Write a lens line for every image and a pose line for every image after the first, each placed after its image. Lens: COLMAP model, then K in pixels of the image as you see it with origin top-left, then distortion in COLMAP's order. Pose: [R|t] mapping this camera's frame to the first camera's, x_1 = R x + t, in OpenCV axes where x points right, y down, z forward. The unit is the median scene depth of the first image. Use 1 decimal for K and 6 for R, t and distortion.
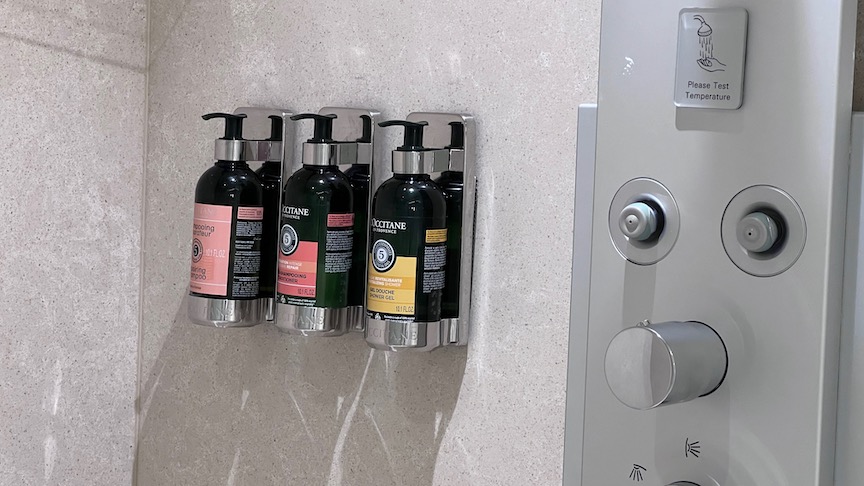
lens RADIAL K [[1948.5, 0, 432.0], [0, 1948.5, 242.7], [0, 0, 1]] dist [0.085901, 0.000000]
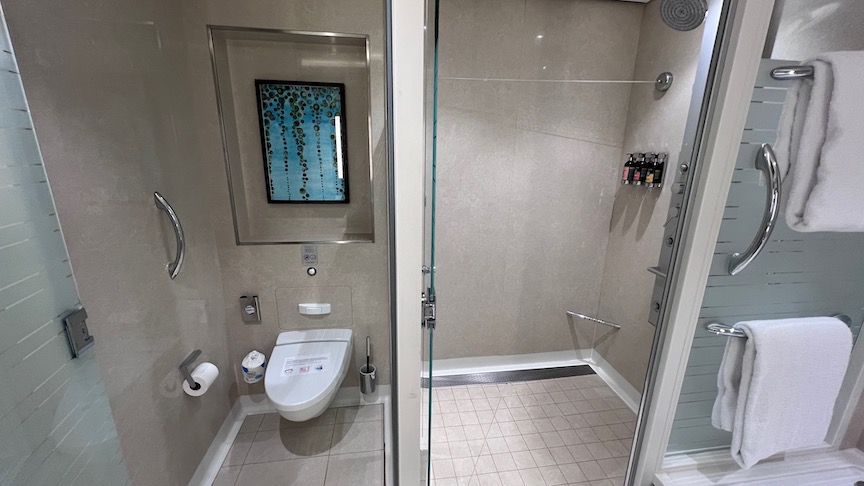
lens RADIAL K [[343.2, 0, 431.3], [0, 343.2, 242.6], [0, 0, 1]] dist [-0.006755, 0.001468]
pose [[0.723717, 0.152702, -0.672991, 0.267201], [-0.033783, 0.981881, 0.186460, 0.045035], [0.689270, -0.112209, 0.715763, -0.437635]]
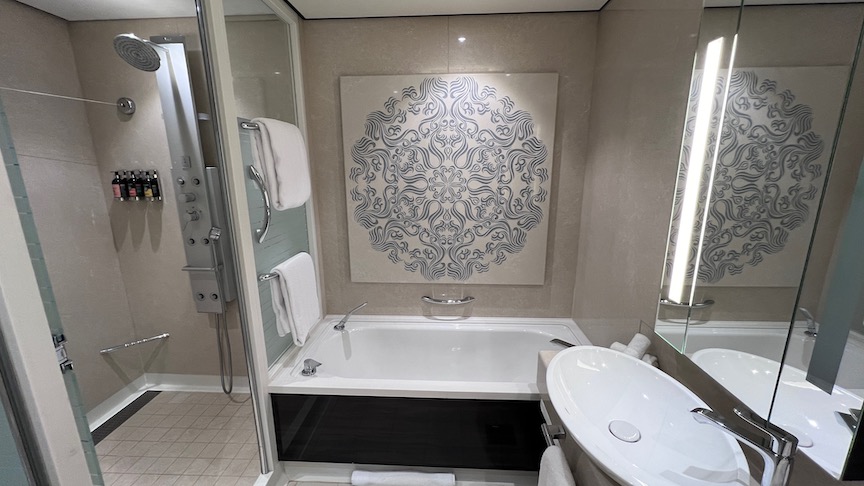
lens RADIAL K [[343.2, 0, 434.5], [0, 343.2, 246.5], [0, 0, 1]] dist [-0.006755, 0.001468]
pose [[0.811986, -0.174371, 0.557022, 0.105654], [0.075612, 0.977716, 0.195843, 0.048139], [-0.578759, -0.116904, 0.807076, -0.754038]]
